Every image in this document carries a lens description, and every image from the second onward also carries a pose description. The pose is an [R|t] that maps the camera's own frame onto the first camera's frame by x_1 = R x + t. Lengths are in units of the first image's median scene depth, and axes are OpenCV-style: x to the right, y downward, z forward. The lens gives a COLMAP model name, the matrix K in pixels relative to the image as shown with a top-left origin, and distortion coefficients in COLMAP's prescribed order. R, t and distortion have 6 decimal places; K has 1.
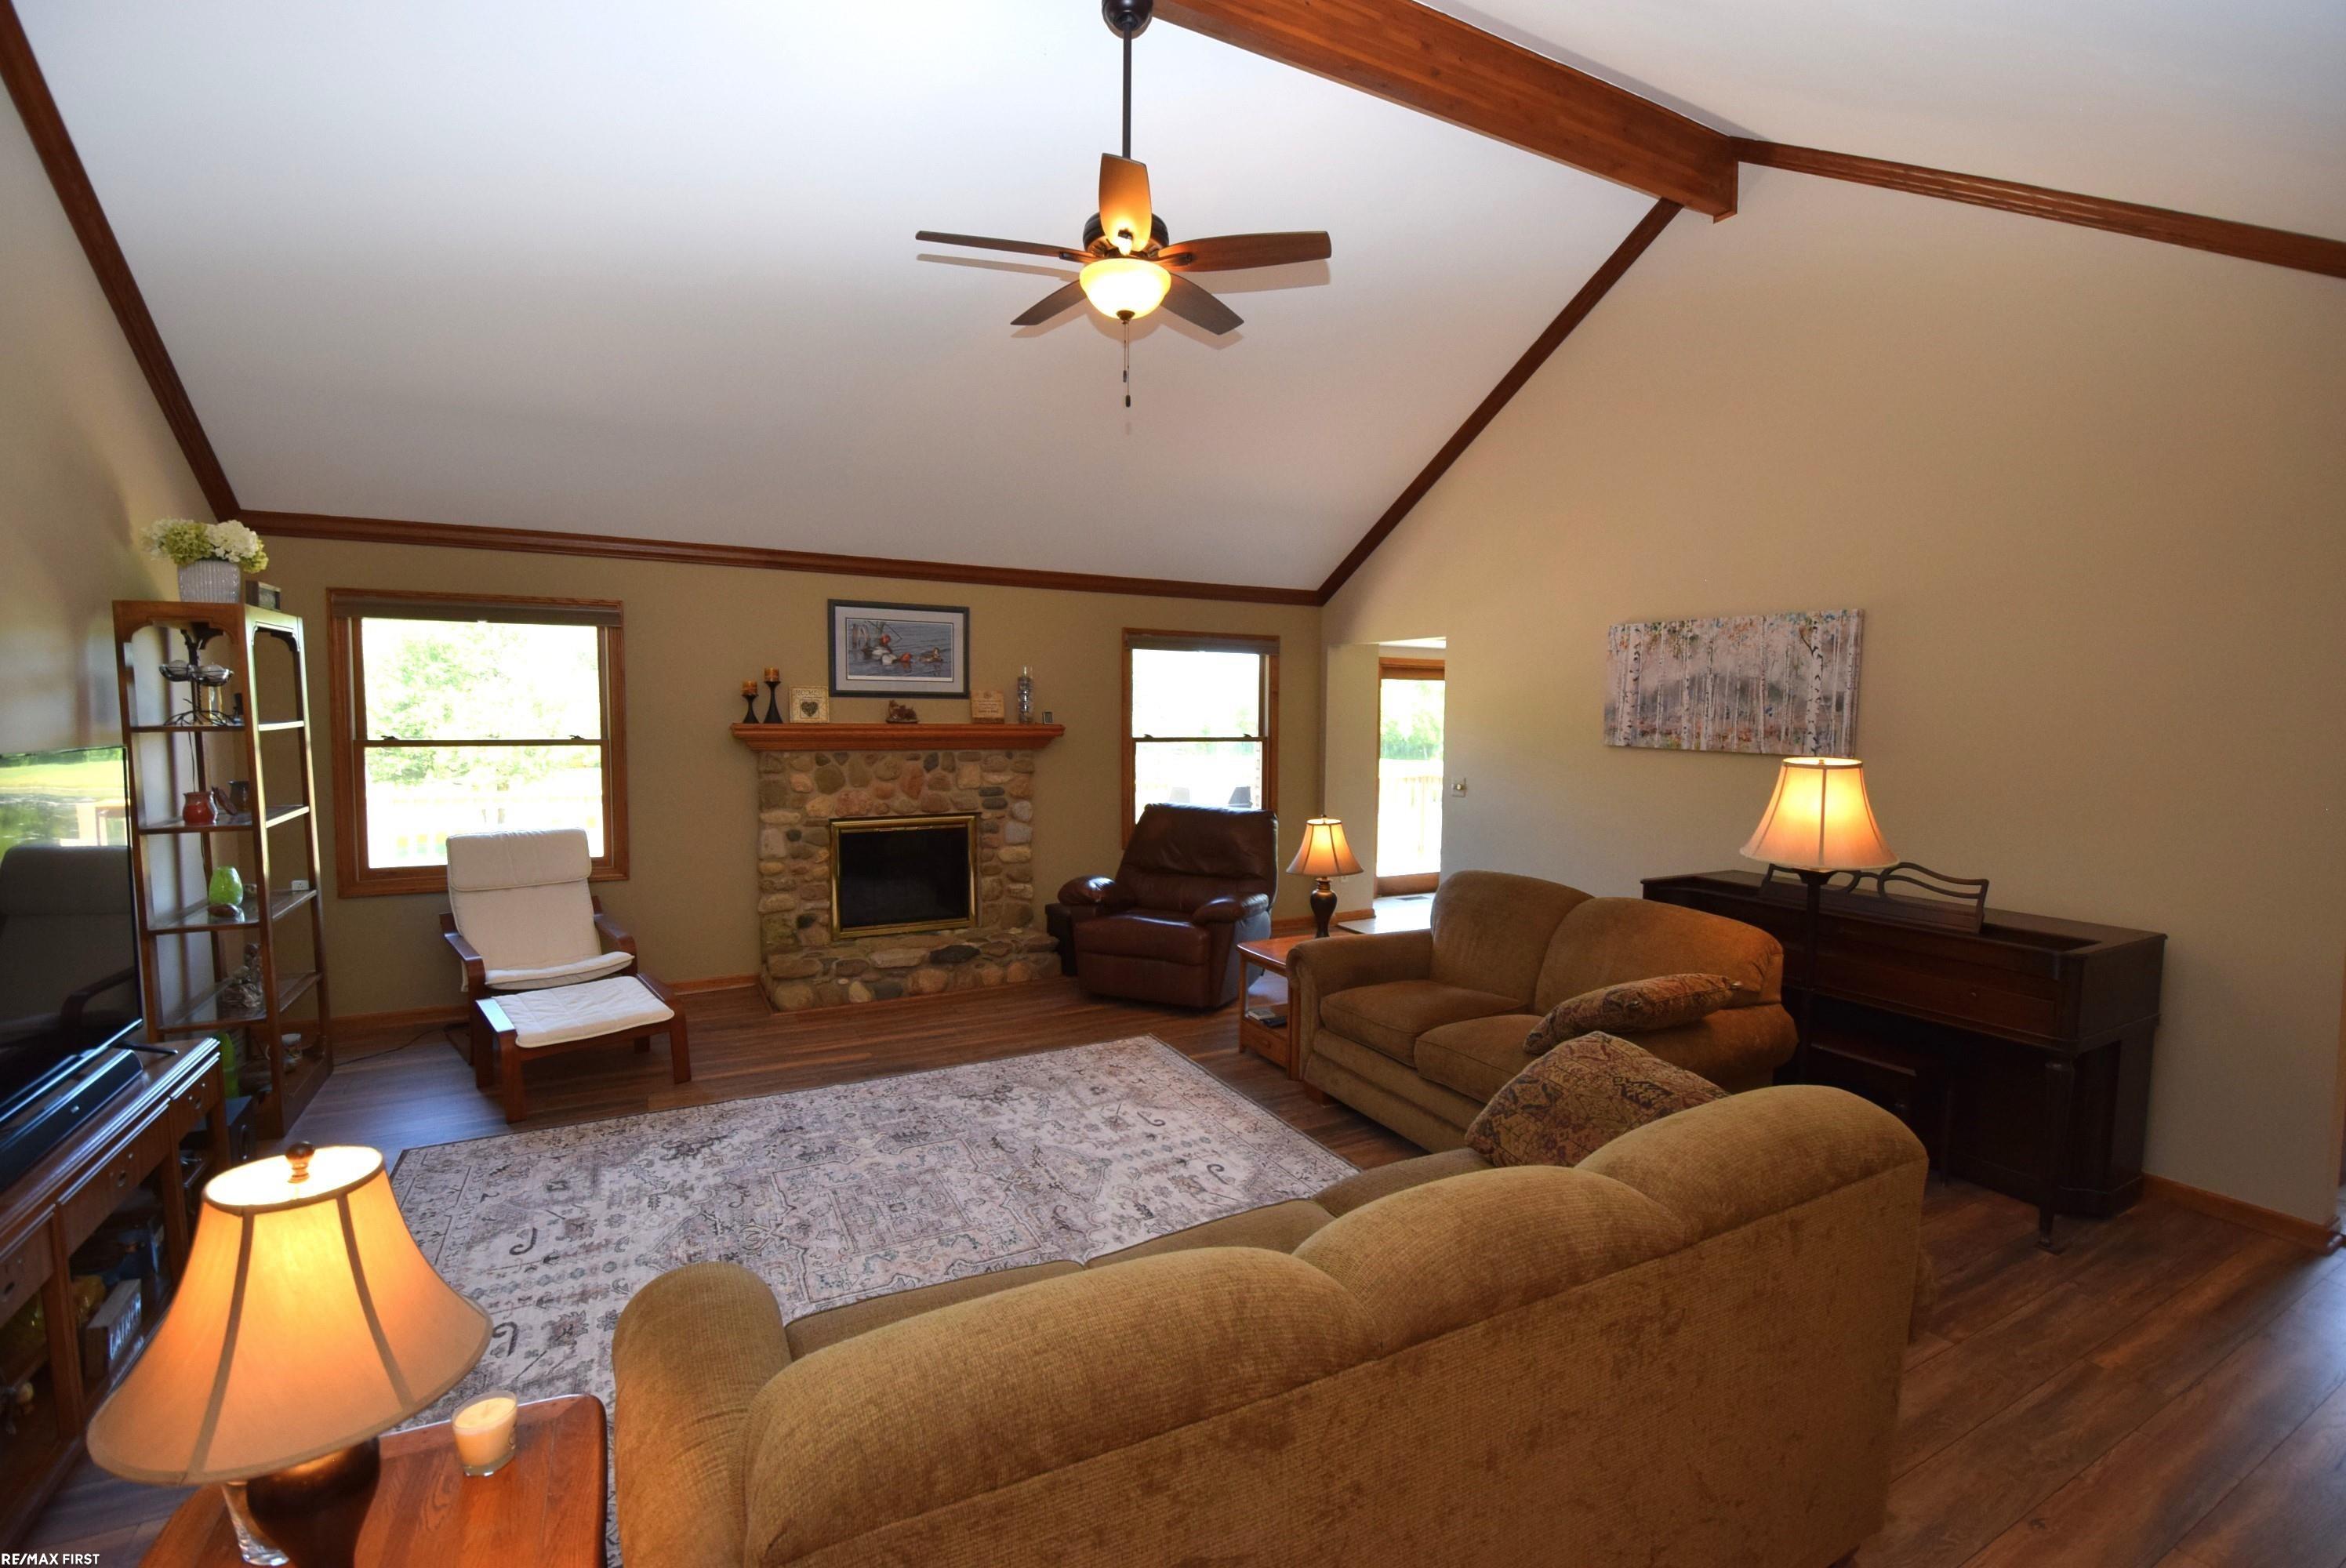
lens RADIAL K [[1030.1, 0, 1173.0], [0, 1030.1, 784.0], [0, 0, 1]] dist [0.022658, -0.032970]
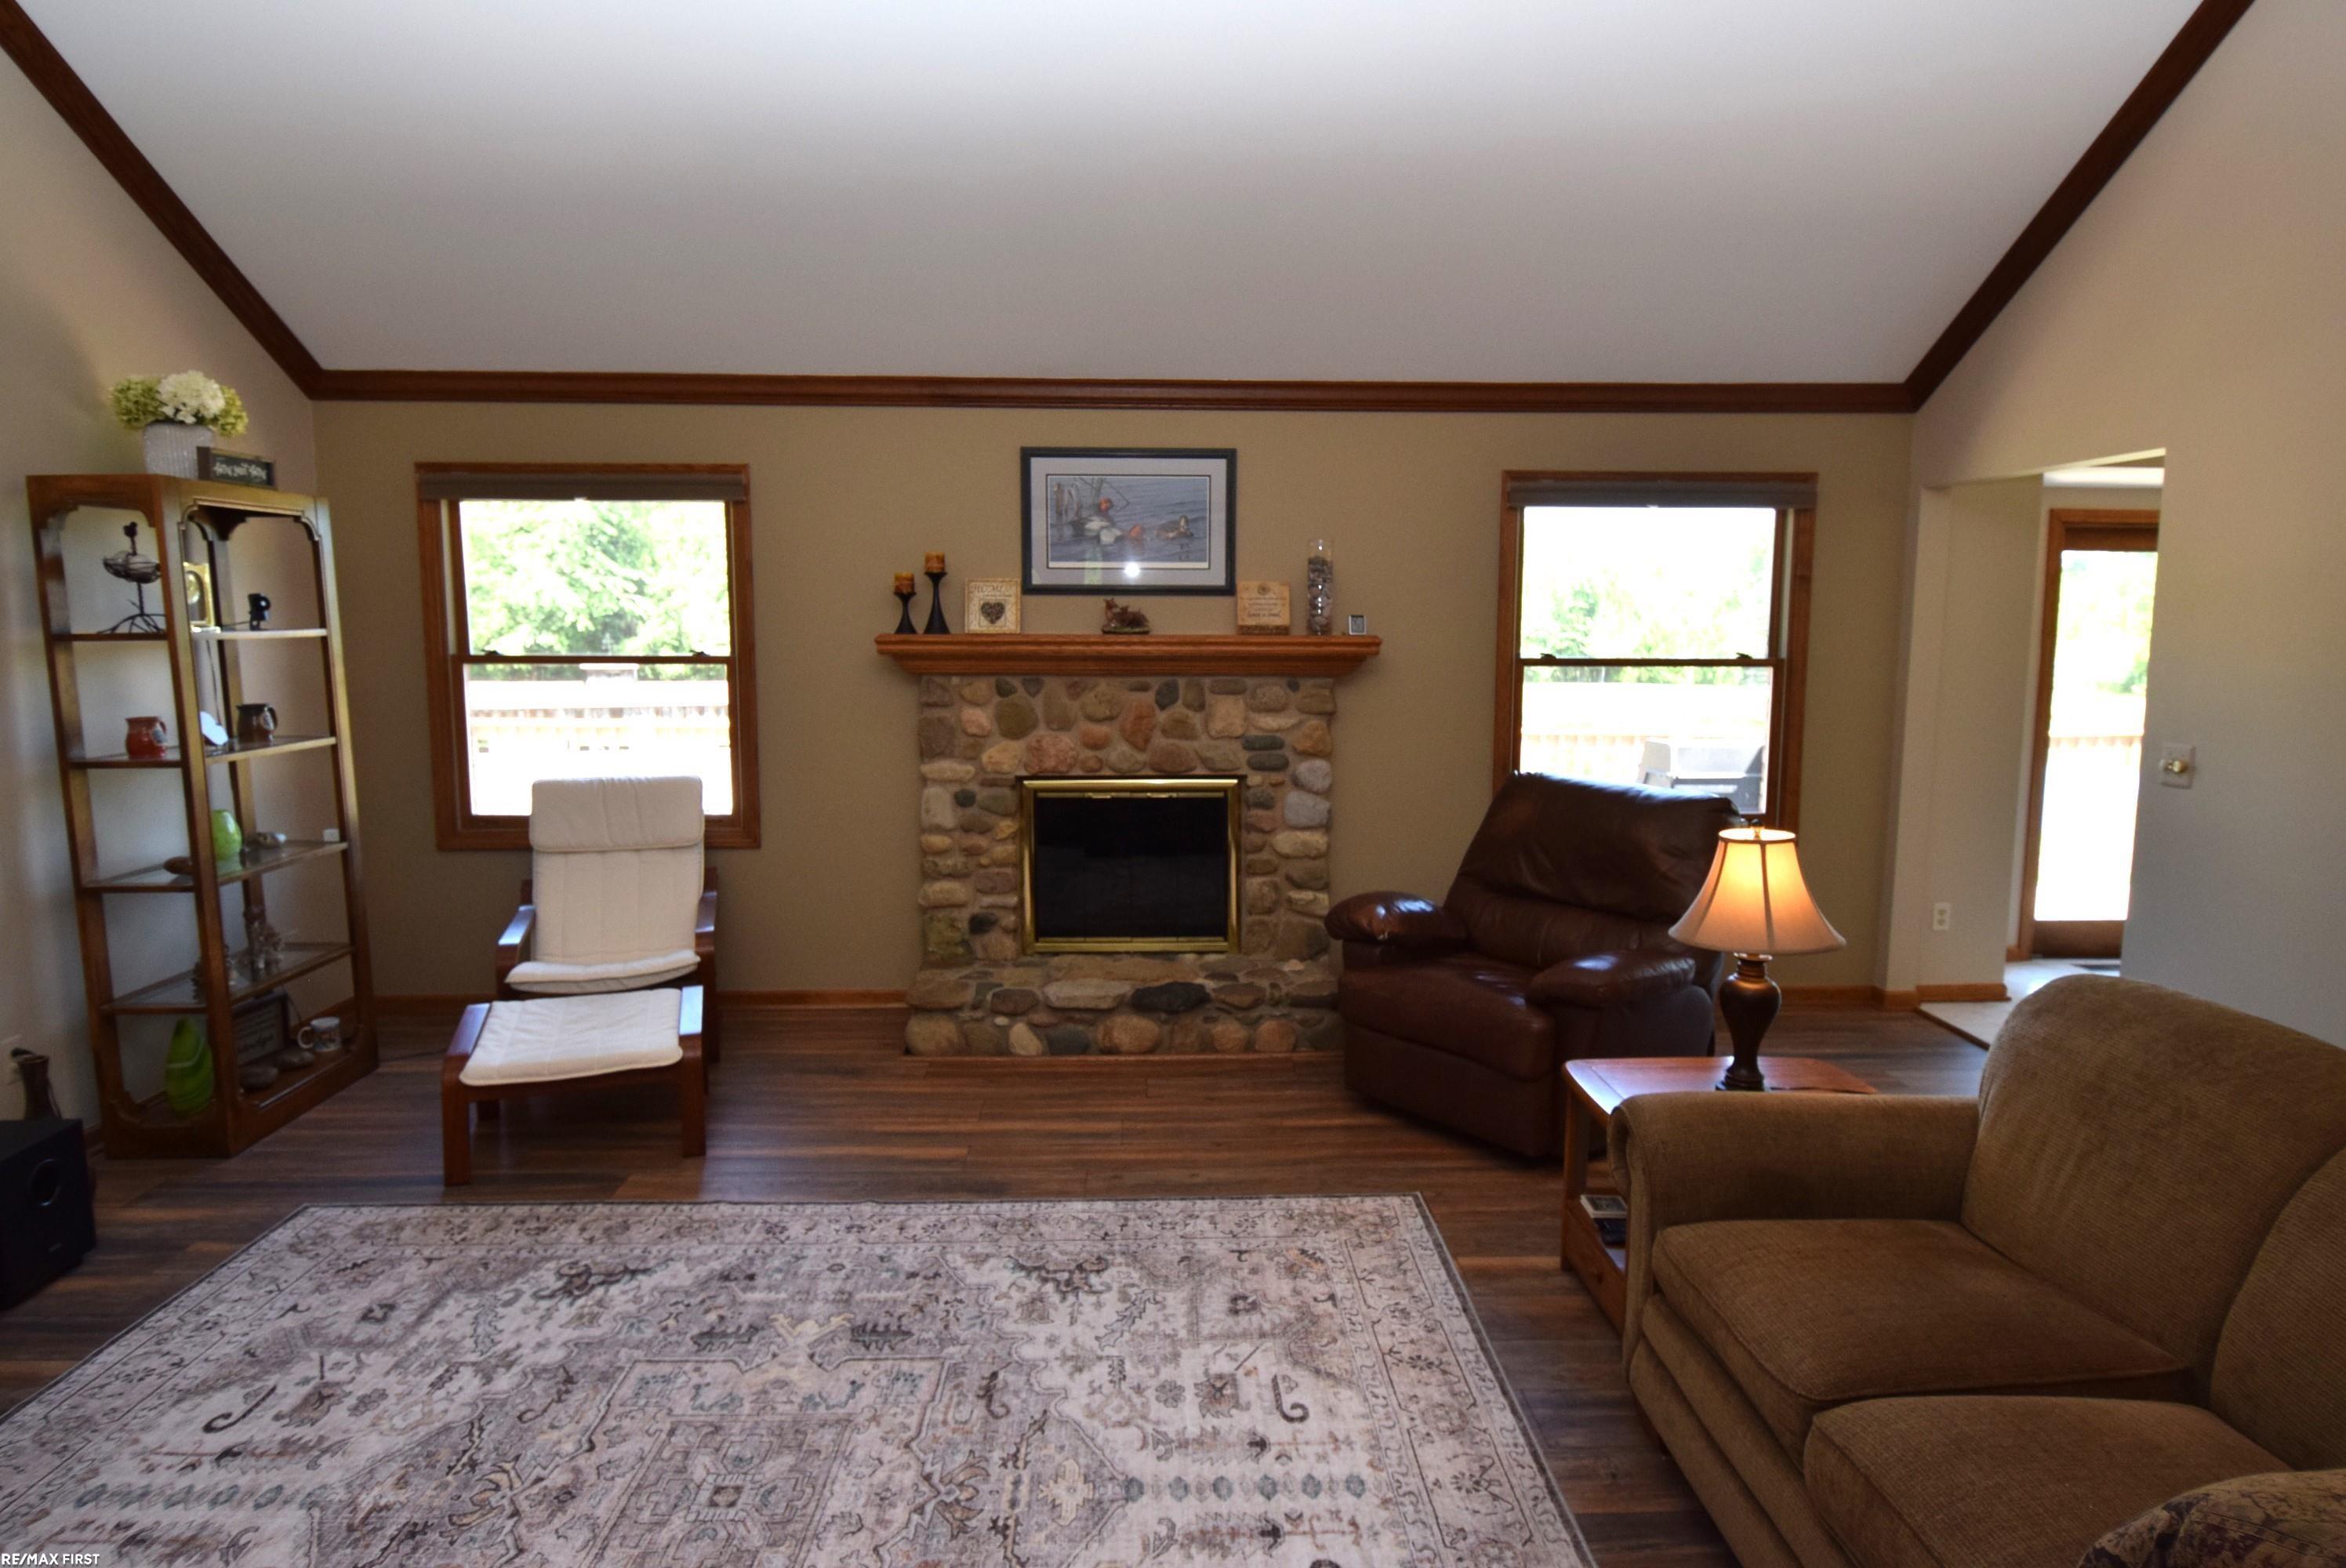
lens RADIAL K [[1314.6, 0, 1173.0], [0, 1314.6, 784.0], [0, 0, 1]] dist [0.019699, -0.027343]
pose [[0.897632, 0.047287, -0.438201, 0.142458], [-0.026154, 0.998191, 0.054142, -0.010843], [0.439969, -0.037139, 0.897245, 0.282285]]
